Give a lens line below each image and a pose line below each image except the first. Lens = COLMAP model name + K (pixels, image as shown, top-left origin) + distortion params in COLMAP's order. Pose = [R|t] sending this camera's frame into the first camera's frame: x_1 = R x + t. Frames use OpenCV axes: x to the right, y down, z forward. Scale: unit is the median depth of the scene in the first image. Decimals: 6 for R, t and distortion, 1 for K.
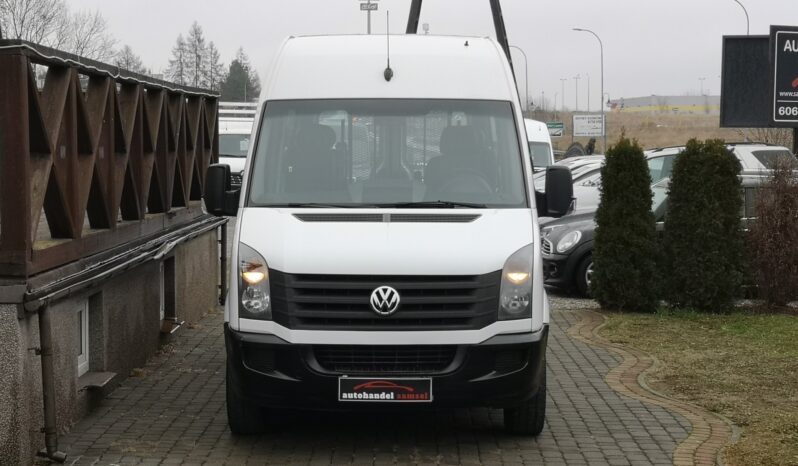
lens RADIAL K [[1542.0, 0, 399.0], [0, 1542.0, 233.0], [0, 0, 1]] dist [0.063788, 0.248000]
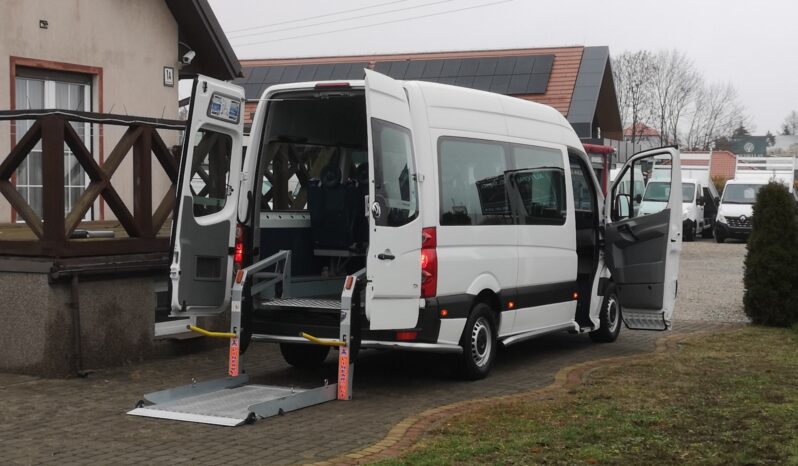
lens RADIAL K [[1311.6, 0, 399.0], [0, 1311.6, 233.0], [0, 0, 1]] dist [0.226281, -1.563295]
pose [[0.894119, 0.017876, -0.447472, 0.386971], [-0.031346, 0.999250, -0.022715, 0.013261], [0.446730, 0.034336, 0.894010, -0.032306]]
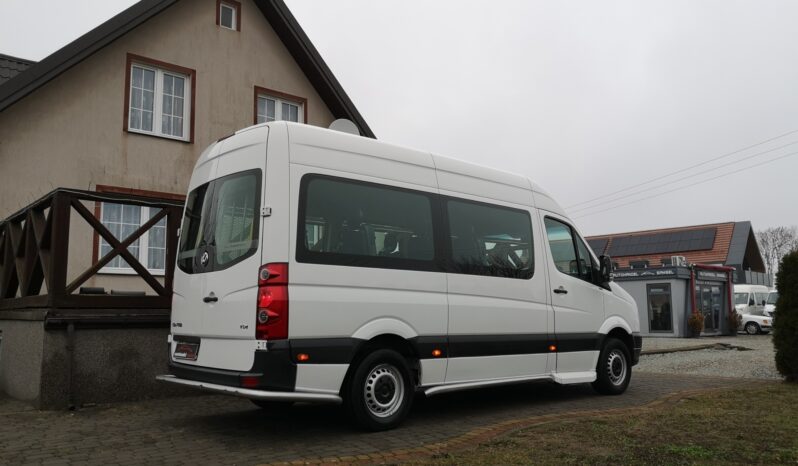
lens RADIAL K [[622.6, 0, 399.0], [0, 622.6, 233.0], [0, 0, 1]] dist [0.042229, -0.088364]
pose [[0.664082, -0.101842, -0.740691, 0.359605], [-0.035265, 0.985310, -0.167094, 0.029464], [0.746828, 0.137085, 0.650735, 0.455906]]
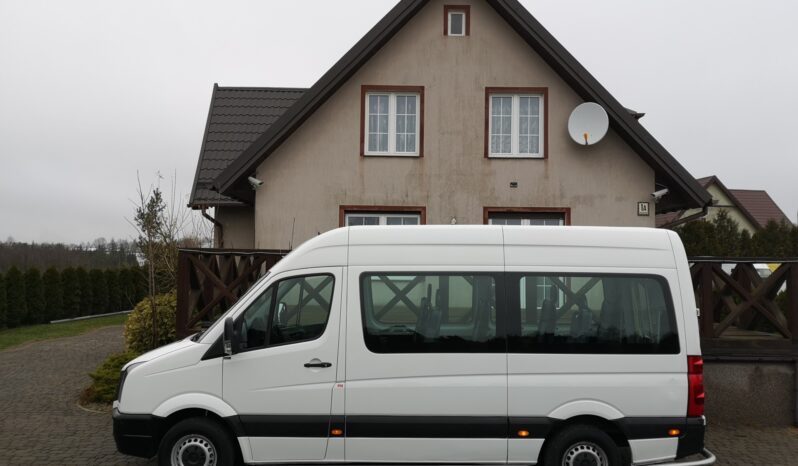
lens RADIAL K [[622.6, 0, 399.0], [0, 622.6, 233.0], [0, 0, 1]] dist [0.042229, -0.088364]
pose [[0.016867, -0.048848, -0.998664, 0.463216], [-0.072752, 0.996098, -0.049951, -0.070903], [0.997207, 0.073497, 0.013247, 0.765263]]
